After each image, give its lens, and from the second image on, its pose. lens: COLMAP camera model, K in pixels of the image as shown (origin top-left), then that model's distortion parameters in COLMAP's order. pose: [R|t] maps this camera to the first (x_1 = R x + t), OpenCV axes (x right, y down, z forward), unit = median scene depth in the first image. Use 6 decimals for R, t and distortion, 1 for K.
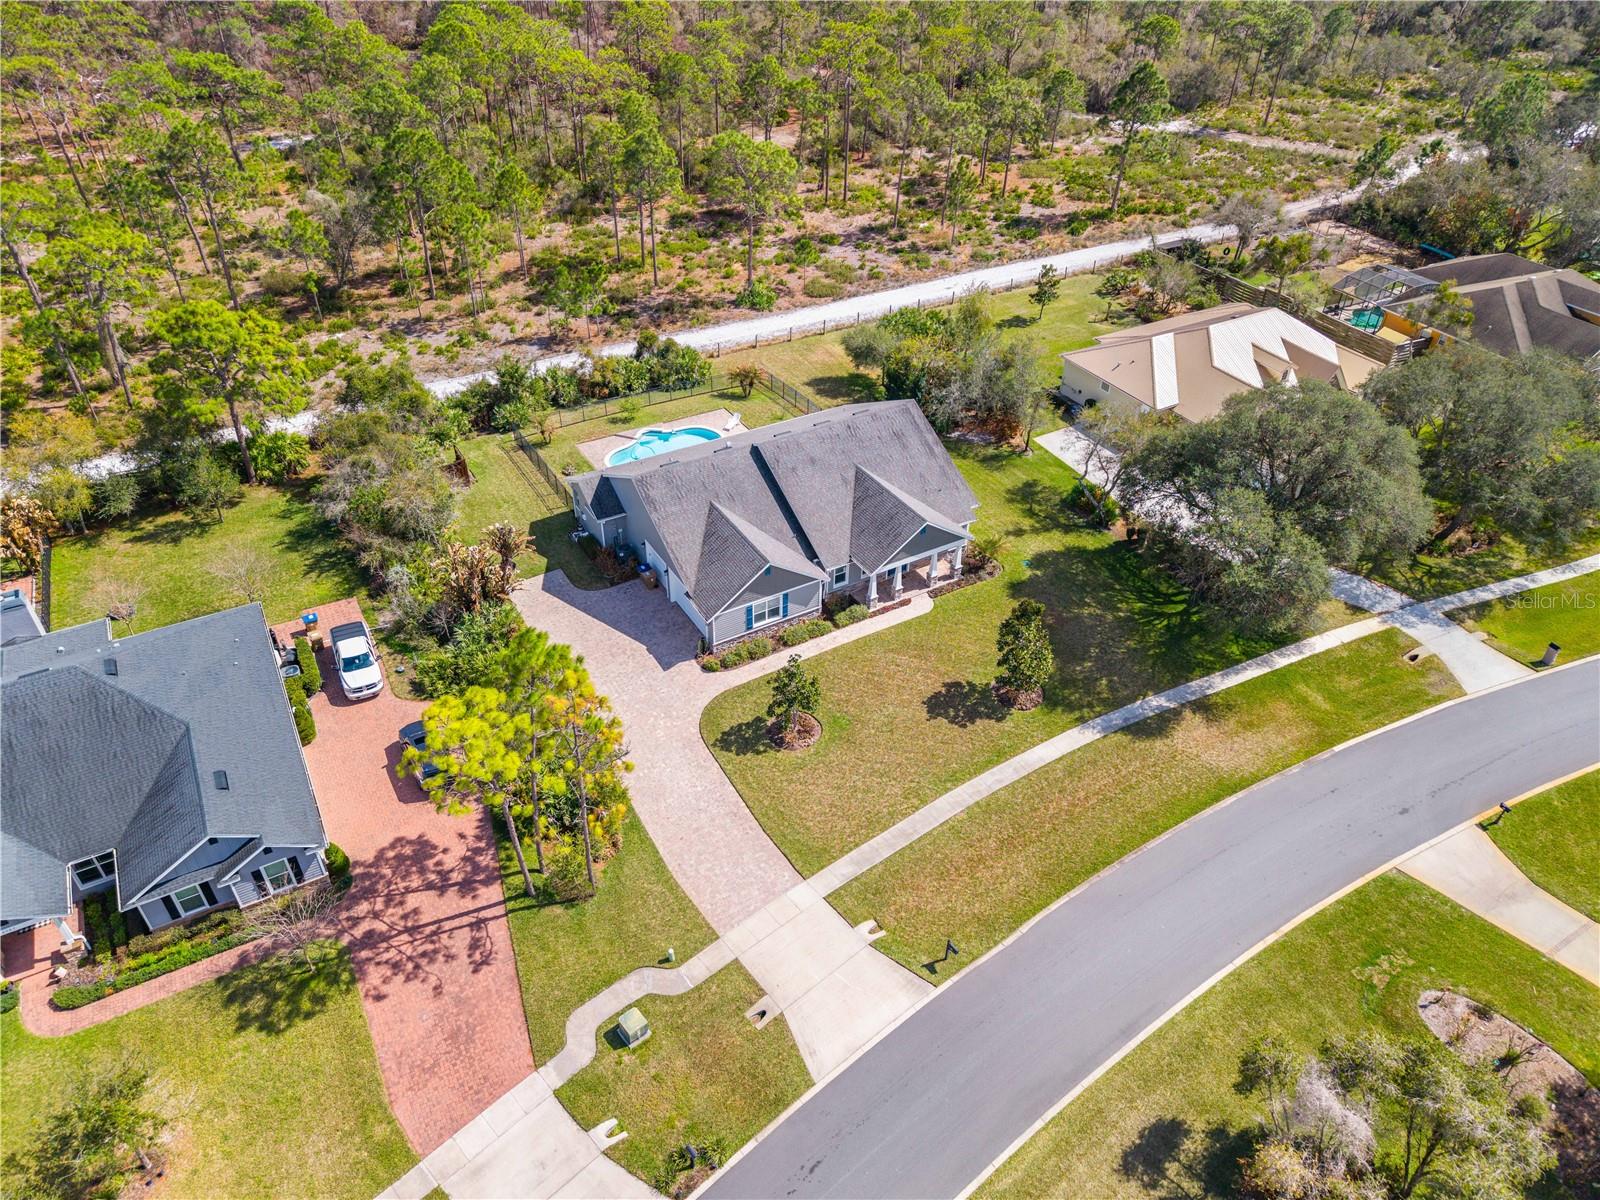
lens RADIAL K [[1060.7, 0, 800.0], [0, 1060.7, 600.0], [0, 0, 1]] dist [0.034564, -0.031972]
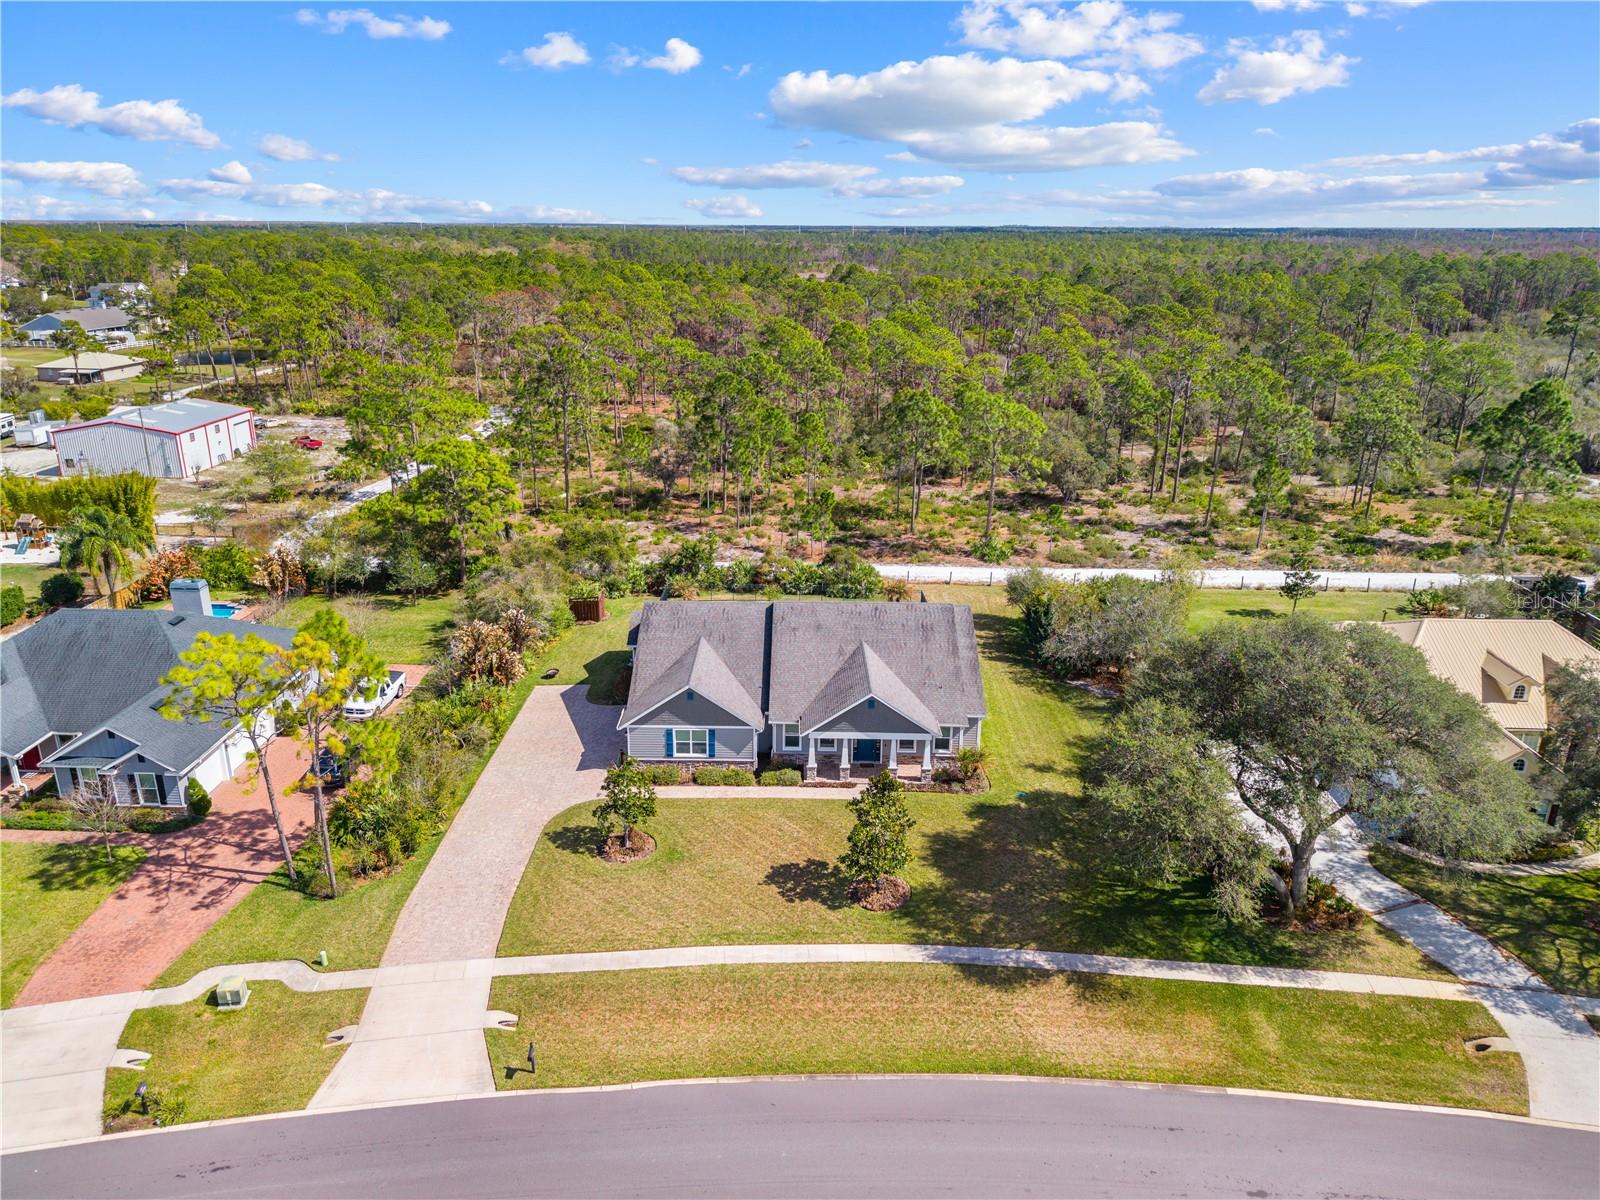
lens RADIAL K [[1089.4, 0, 779.1], [0, 1089.4, 594.6], [0, 0, 1]] dist [0.008702, -0.005711]
pose [[0.848536, 0.158199, -0.504936, 0.526139], [-0.315152, 0.917641, -0.242105, 0.101852], [0.425049, 0.364566, 0.828508, 0.162615]]
